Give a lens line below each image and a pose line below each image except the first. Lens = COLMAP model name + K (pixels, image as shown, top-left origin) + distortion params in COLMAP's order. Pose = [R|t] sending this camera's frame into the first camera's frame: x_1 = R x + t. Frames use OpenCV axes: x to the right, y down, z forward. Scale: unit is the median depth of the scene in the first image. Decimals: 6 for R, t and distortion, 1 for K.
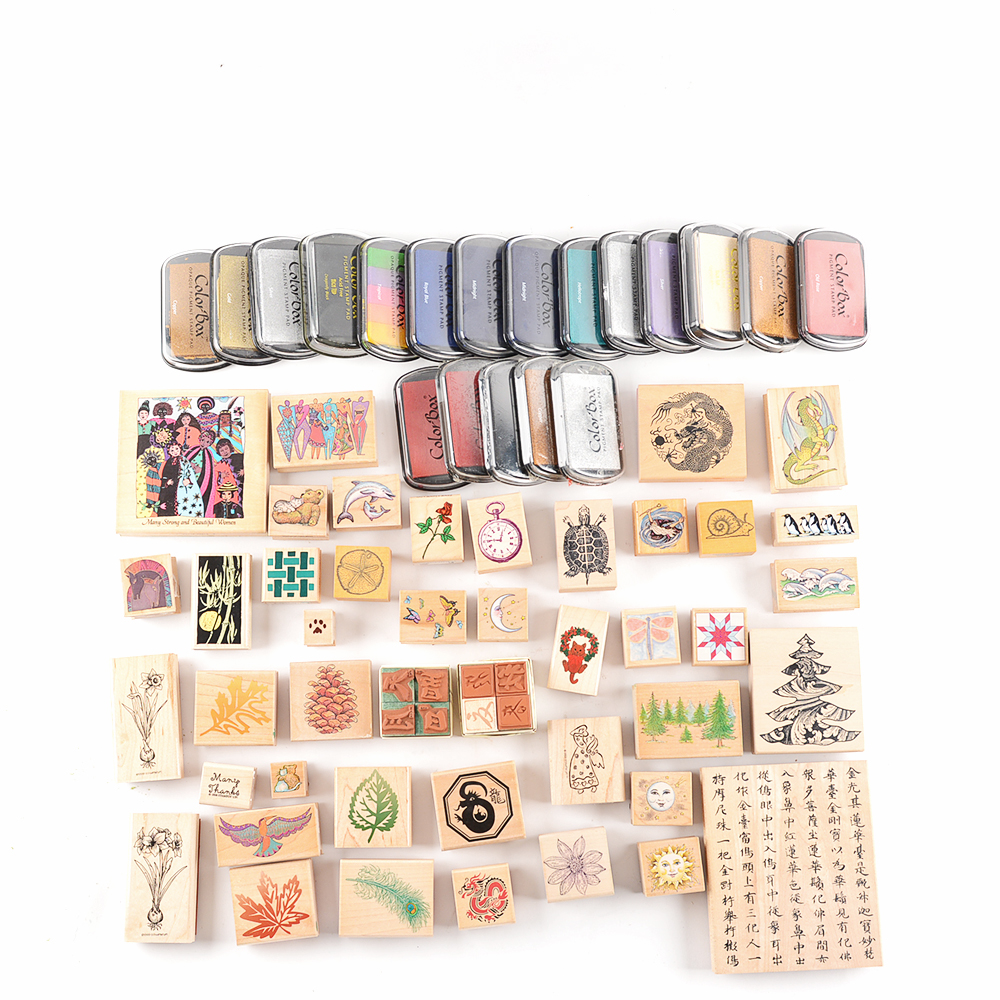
lens RADIAL K [[1652.2, 0, 500.0], [0, 1652.2, 500.0], [0, 0, 1]] dist [-0.051101, -0.023083]
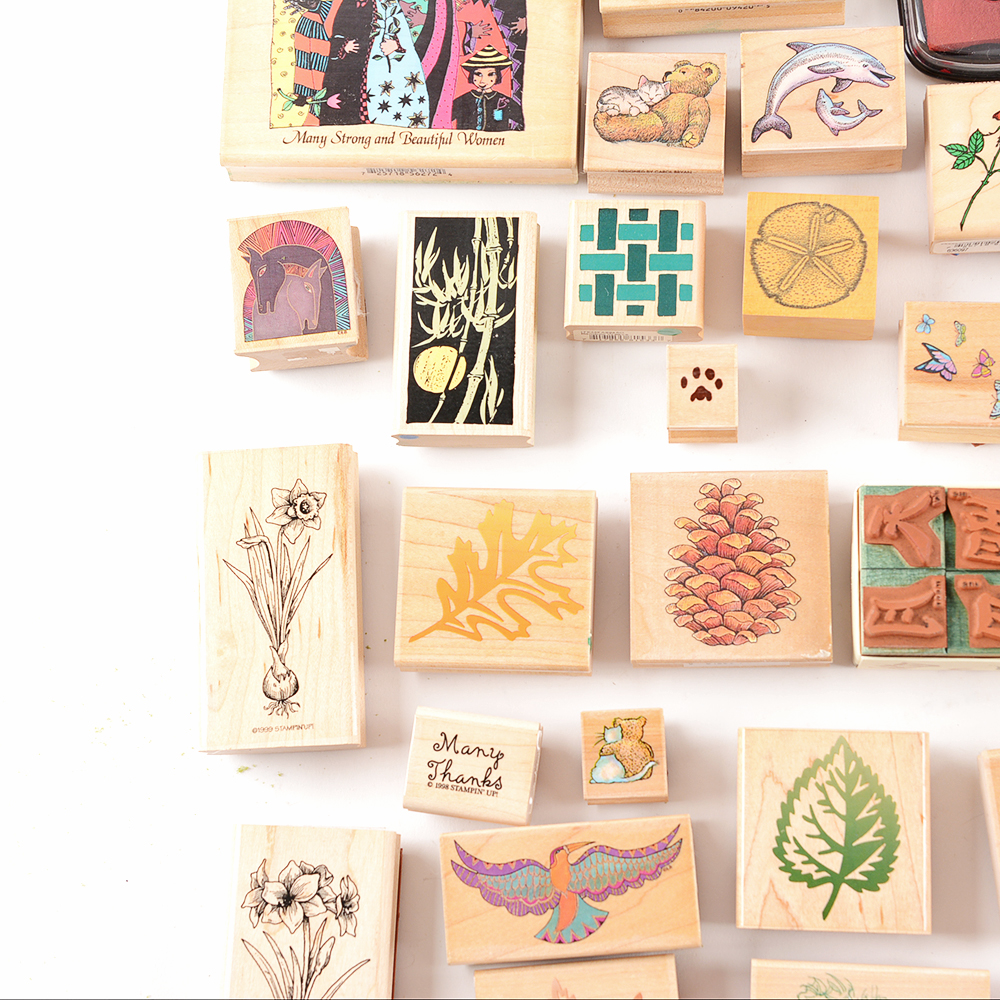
lens RADIAL K [[2267.4, 0, 500.0], [0, 2267.4, 500.0], [0, 0, 1]] dist [0.016995, 0.147935]
pose [[0.994737, 0.023201, -0.099796, -0.102705], [-0.025678, 0.999392, -0.023605, 0.118965], [0.099187, 0.026043, 0.994728, 0.433978]]
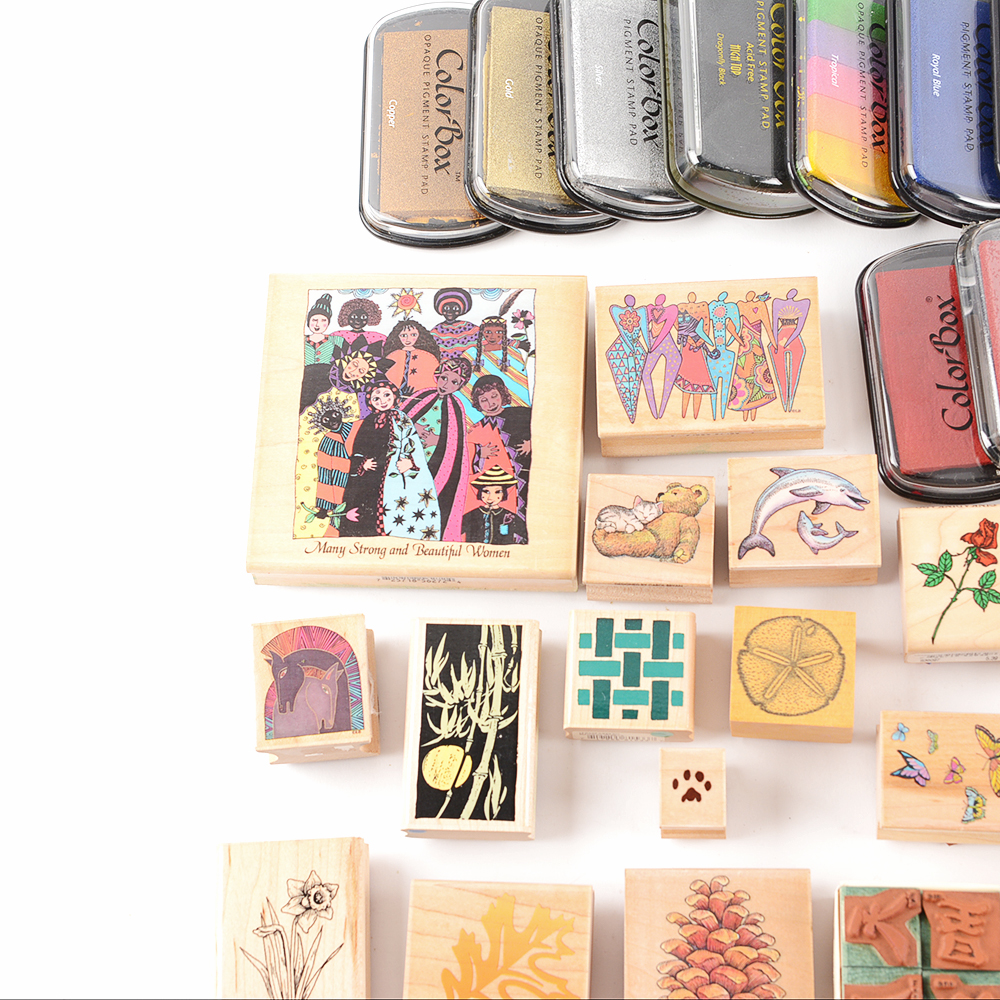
lens RADIAL K [[2267.4, 0, 500.0], [0, 2267.4, 500.0], [0, 0, 1]] dist [0.016995, 0.147935]
pose [[0.994230, 0.020005, -0.105385, -0.098497], [-0.035801, 0.988006, -0.150205, 0.093170], [0.101116, 0.153112, 0.983022, 0.390101]]
